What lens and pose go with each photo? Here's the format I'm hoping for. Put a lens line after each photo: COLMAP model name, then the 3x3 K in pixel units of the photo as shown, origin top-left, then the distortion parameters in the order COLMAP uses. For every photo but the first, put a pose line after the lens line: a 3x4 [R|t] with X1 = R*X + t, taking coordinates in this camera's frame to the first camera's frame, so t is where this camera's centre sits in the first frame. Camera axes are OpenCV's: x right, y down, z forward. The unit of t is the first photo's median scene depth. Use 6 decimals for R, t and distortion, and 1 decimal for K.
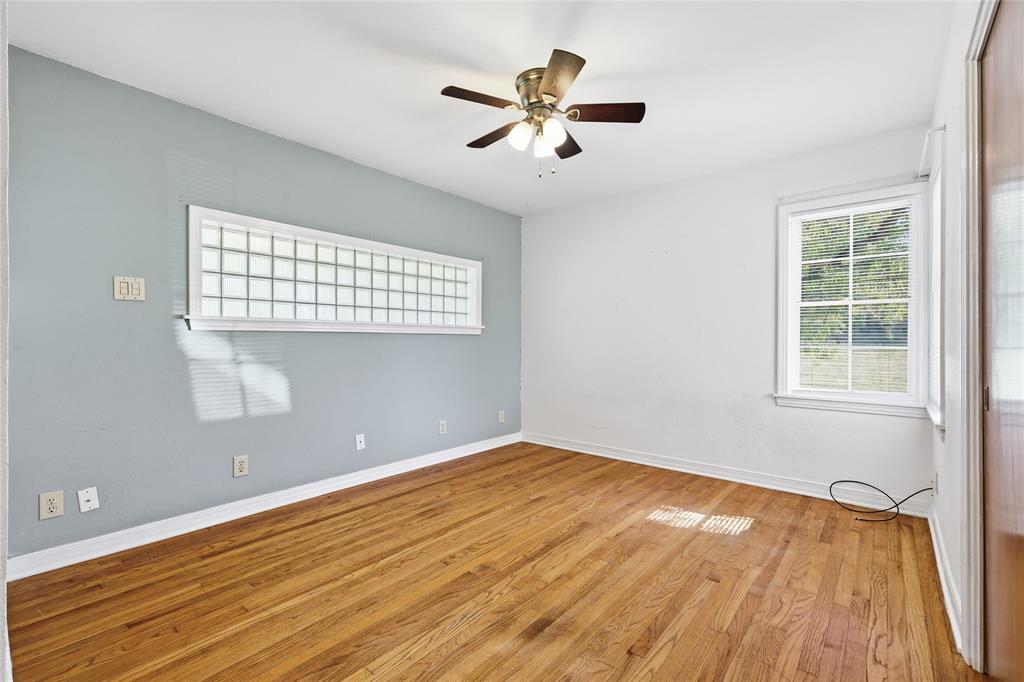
lens RADIAL K [[435.7, 0, 512.0], [0, 435.7, 341.0], [0, 0, 1]] dist [0.003568, 0.000445]
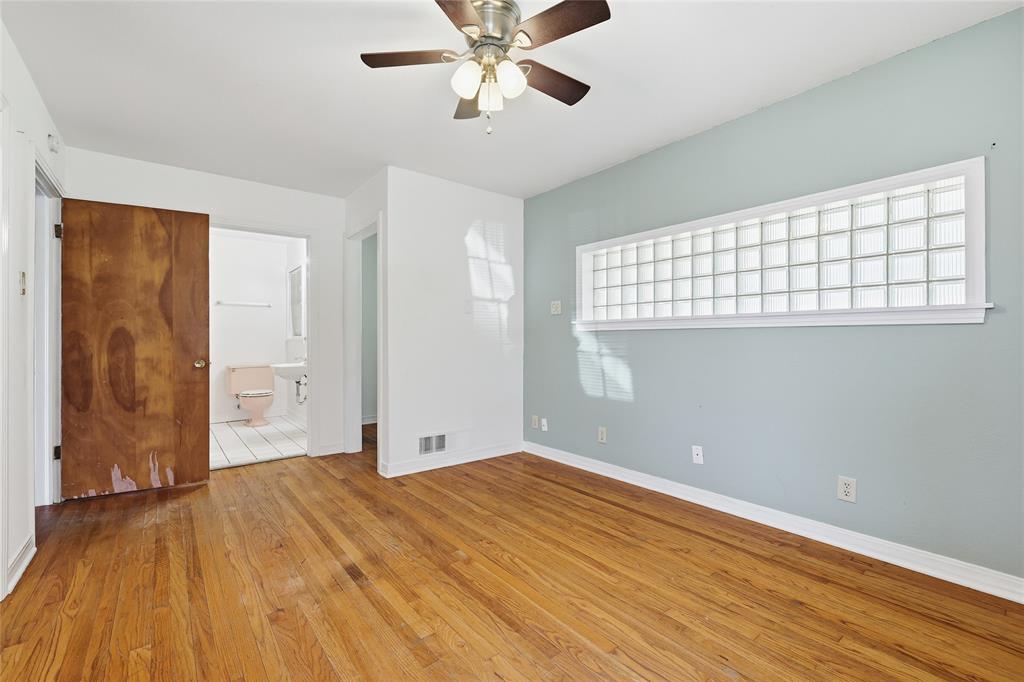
lens RADIAL K [[435.7, 0, 512.0], [0, 435.7, 341.0], [0, 0, 1]] dist [0.003568, 0.000445]
pose [[-0.177312, 0.004847, -0.984143, 0.721954], [0.003012, 0.999986, 0.004383, 0.001537], [0.984150, -0.002188, -0.177324, 1.008216]]
